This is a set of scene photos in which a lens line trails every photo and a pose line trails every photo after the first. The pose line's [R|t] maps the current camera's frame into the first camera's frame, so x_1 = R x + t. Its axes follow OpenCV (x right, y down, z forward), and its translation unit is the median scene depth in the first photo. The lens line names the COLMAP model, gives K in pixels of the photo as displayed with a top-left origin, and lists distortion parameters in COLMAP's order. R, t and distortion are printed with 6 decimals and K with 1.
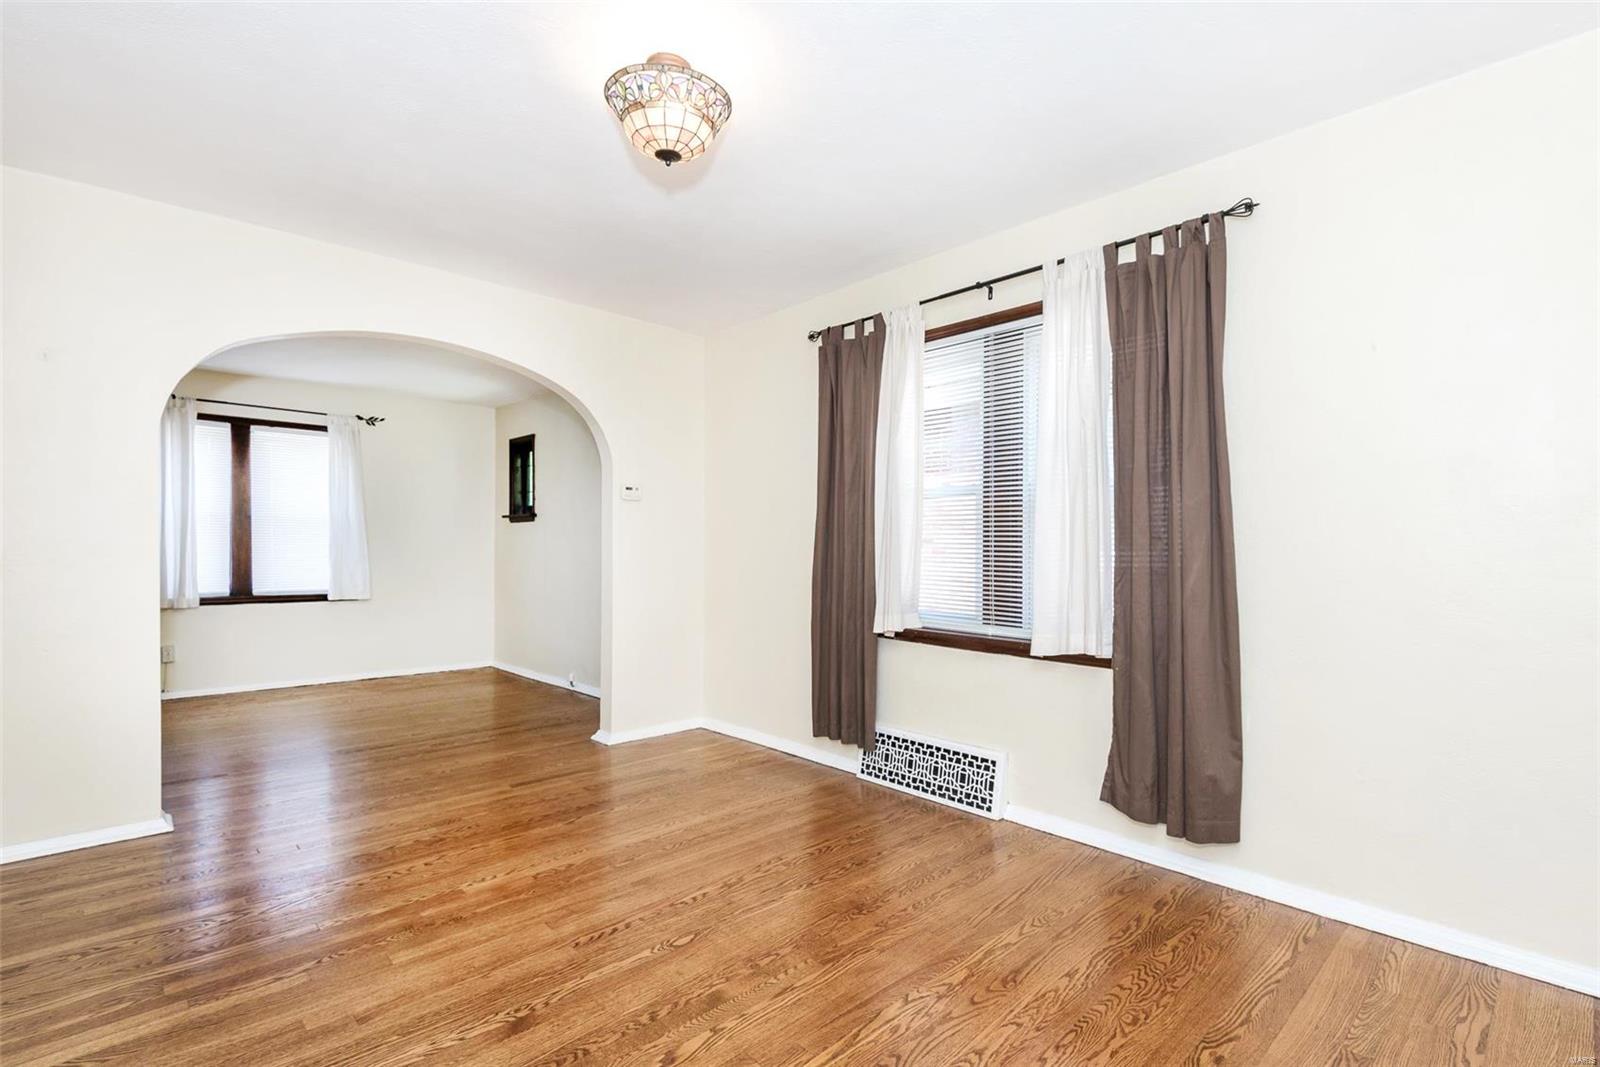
lens RADIAL K [[740.0, 0, 815.9], [0, 740.0, 546.1], [0, 0, 1]] dist [0.022819, -0.006629]
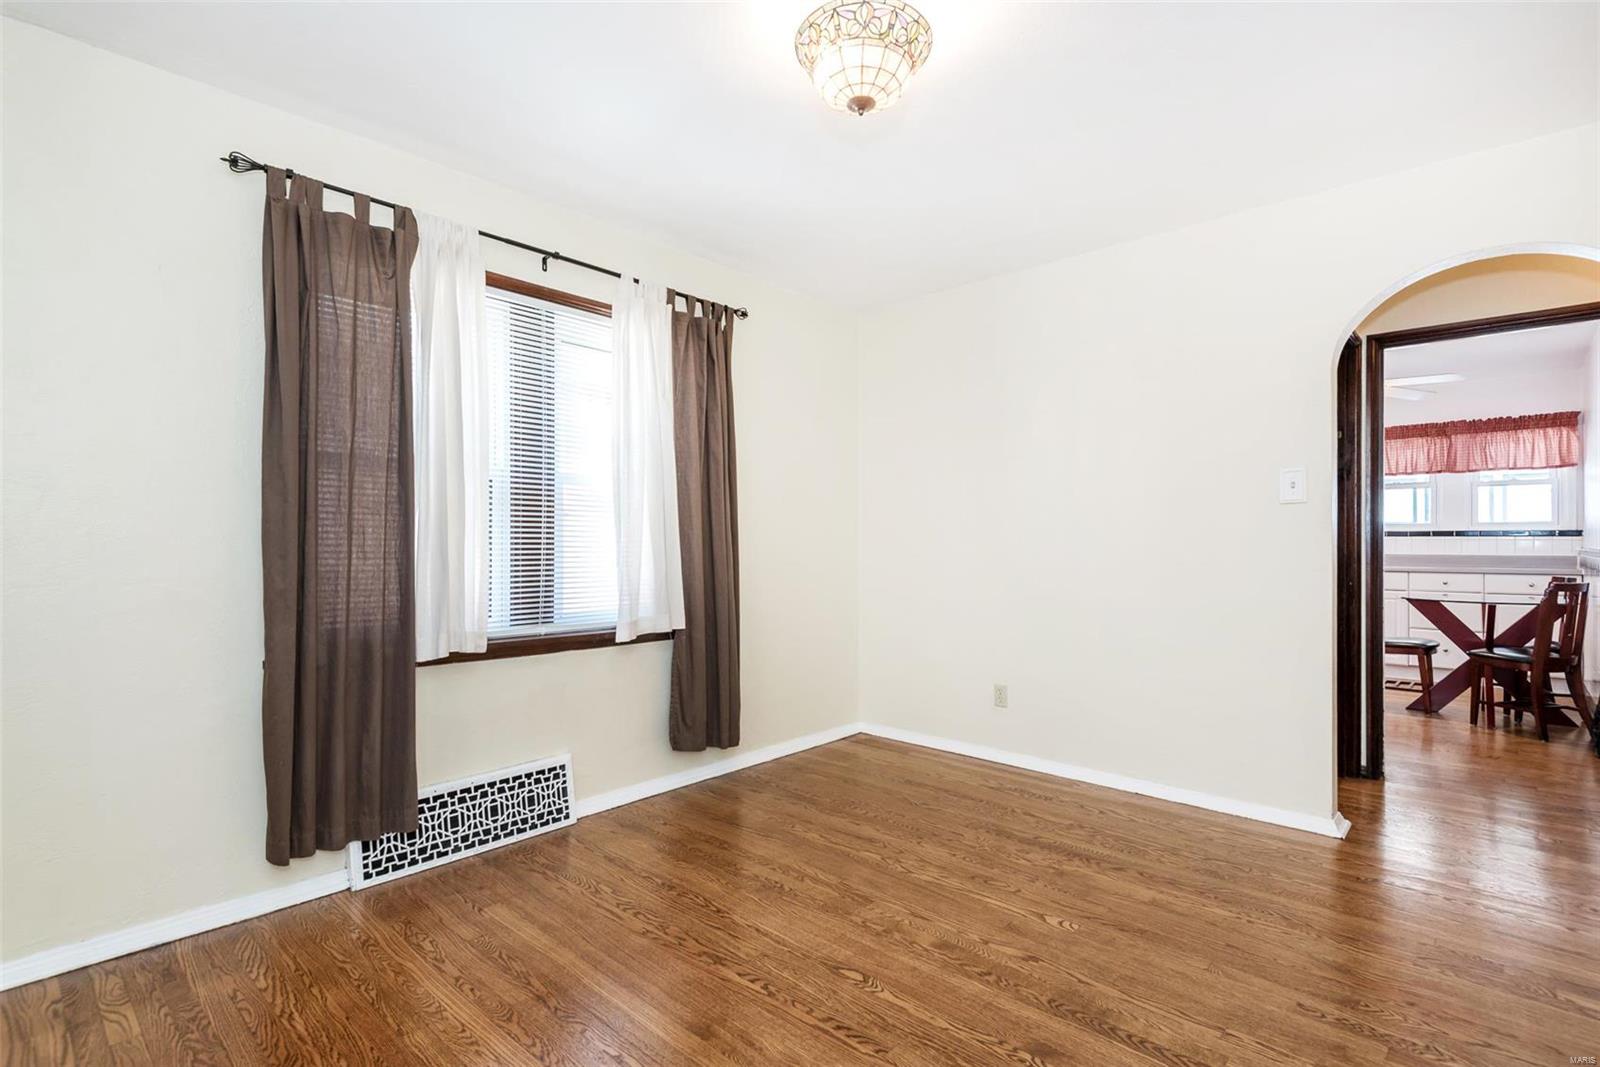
lens RADIAL K [[740.0, 0, 807.2], [0, 740.0, 538.2], [0, 0, 1]] dist [0.022819, -0.006629]
pose [[-0.045697, -0.000777, 0.998955, -0.701978], [-0.004567, 0.999989, 0.000569, -0.002180], [-0.998945, -0.004536, -0.045700, 0.712511]]
